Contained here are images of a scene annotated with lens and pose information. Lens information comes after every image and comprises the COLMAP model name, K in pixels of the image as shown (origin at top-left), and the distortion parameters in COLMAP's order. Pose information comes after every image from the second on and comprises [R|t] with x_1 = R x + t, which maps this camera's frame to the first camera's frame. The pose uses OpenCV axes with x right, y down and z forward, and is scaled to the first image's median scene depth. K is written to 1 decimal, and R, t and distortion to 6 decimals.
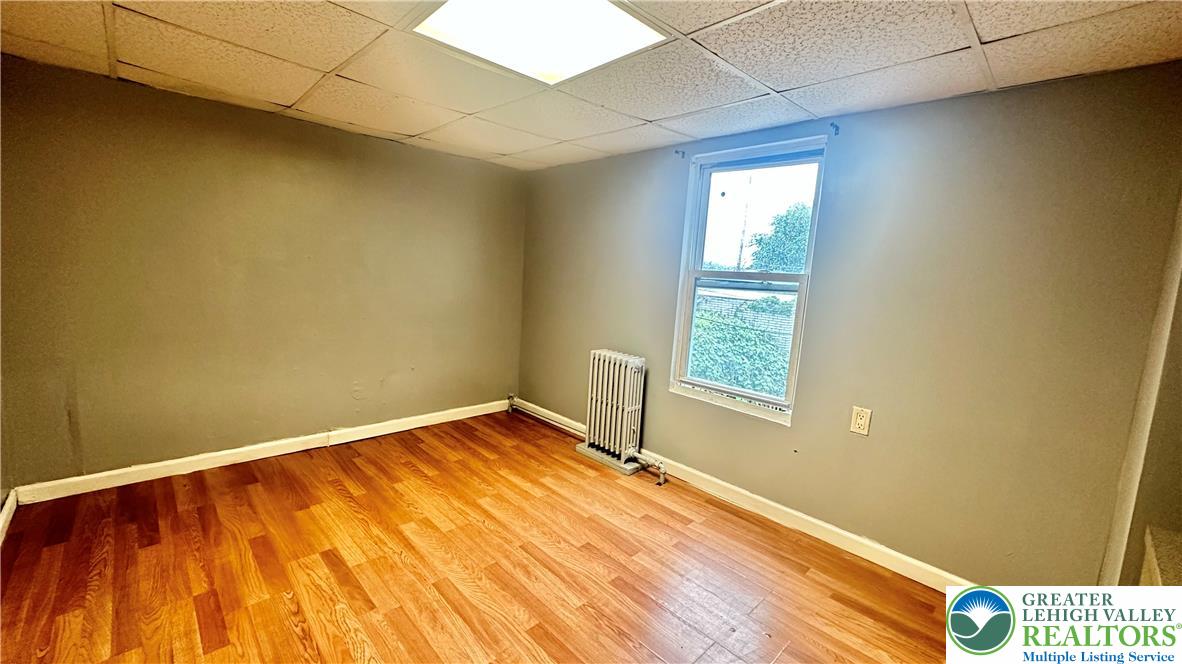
lens RADIAL K [[474.7, 0, 589.5], [0, 474.7, 331.6], [0, 0, 1]] dist [-0.003367, 0.000449]
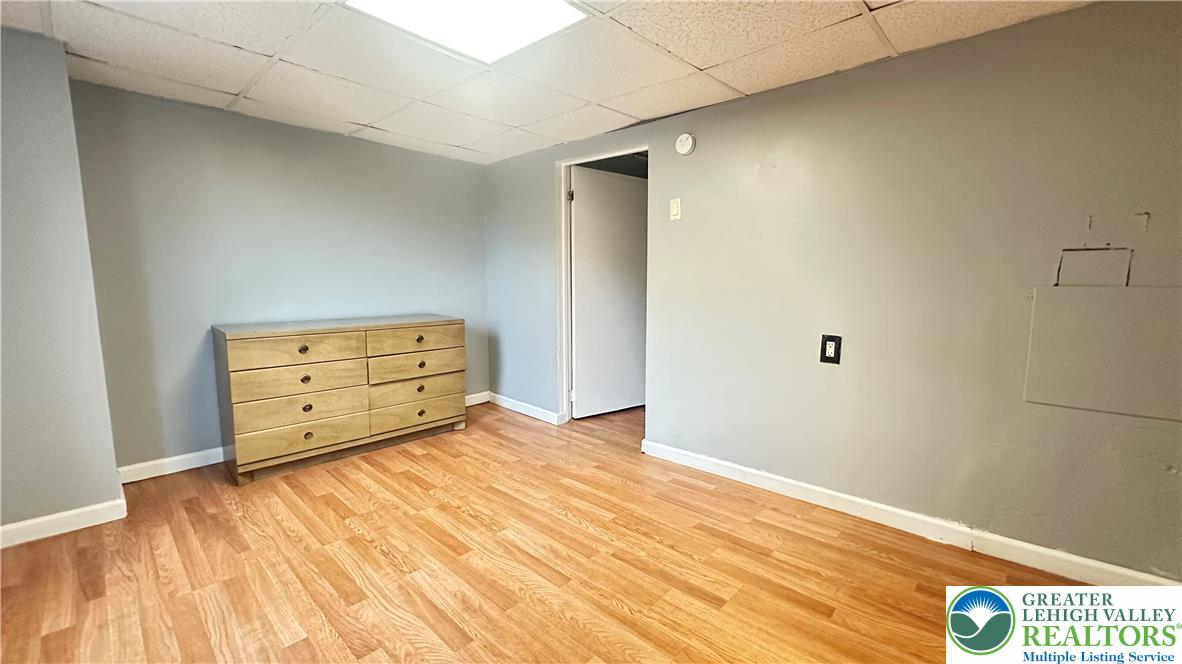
lens RADIAL K [[474.7, 0, 592.2], [0, 474.7, 332.9], [0, 0, 1]] dist [-0.003367, 0.000449]
pose [[-0.996756, -0.053887, -0.059774, -0.281587], [-0.066465, 0.969993, 0.233871, -0.149108], [0.045378, 0.237085, -0.970429, 1.730010]]
